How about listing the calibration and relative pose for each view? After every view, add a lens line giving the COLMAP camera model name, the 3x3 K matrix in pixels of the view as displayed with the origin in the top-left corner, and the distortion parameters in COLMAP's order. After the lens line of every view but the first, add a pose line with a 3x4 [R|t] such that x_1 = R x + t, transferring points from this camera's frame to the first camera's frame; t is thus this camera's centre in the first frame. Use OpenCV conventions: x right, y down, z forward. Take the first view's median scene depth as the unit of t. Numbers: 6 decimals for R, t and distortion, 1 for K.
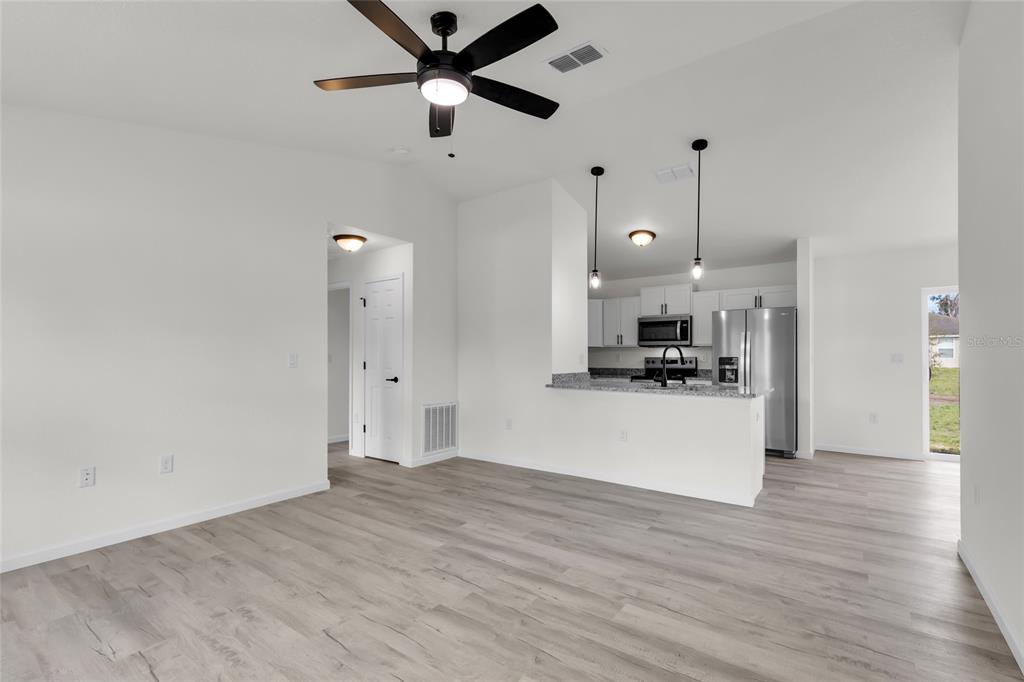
lens RADIAL K [[468.1, 0, 514.9], [0, 468.1, 346.3], [0, 0, 1]] dist [-0.001106, -0.000435]
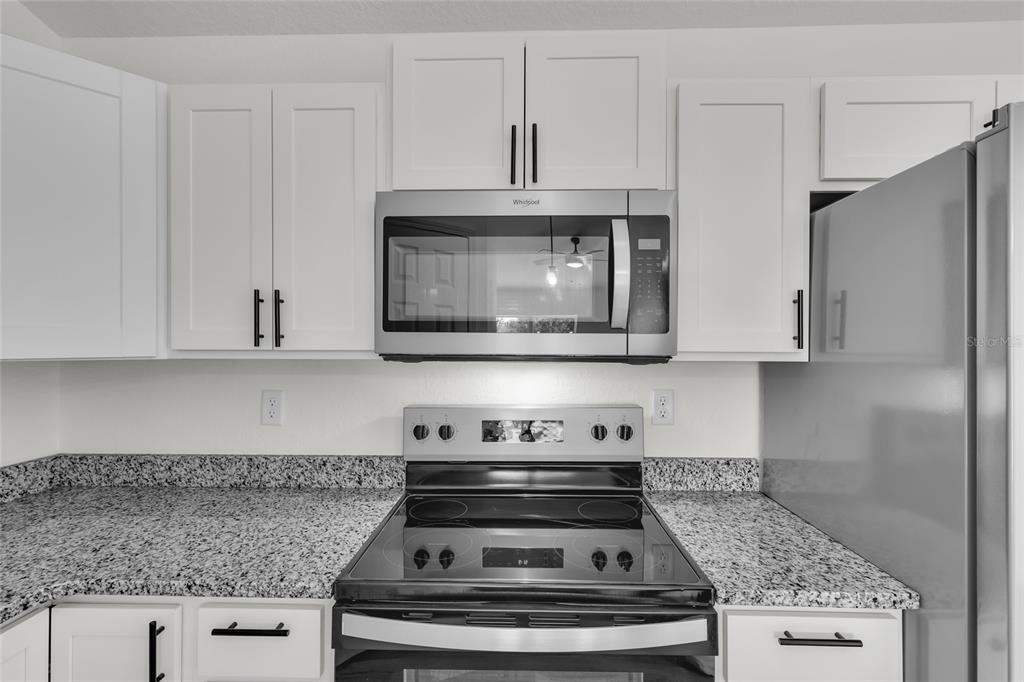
lens RADIAL K [[468.1, 0, 514.9], [0, 468.1, 346.3], [0, 0, 1]] dist [-0.001106, -0.000435]
pose [[0.822379, 0.000253, 0.568939, 0.217152], [-0.013513, 0.999726, 0.019088, -0.009273], [-0.568779, -0.023386, 0.822158, 0.869275]]
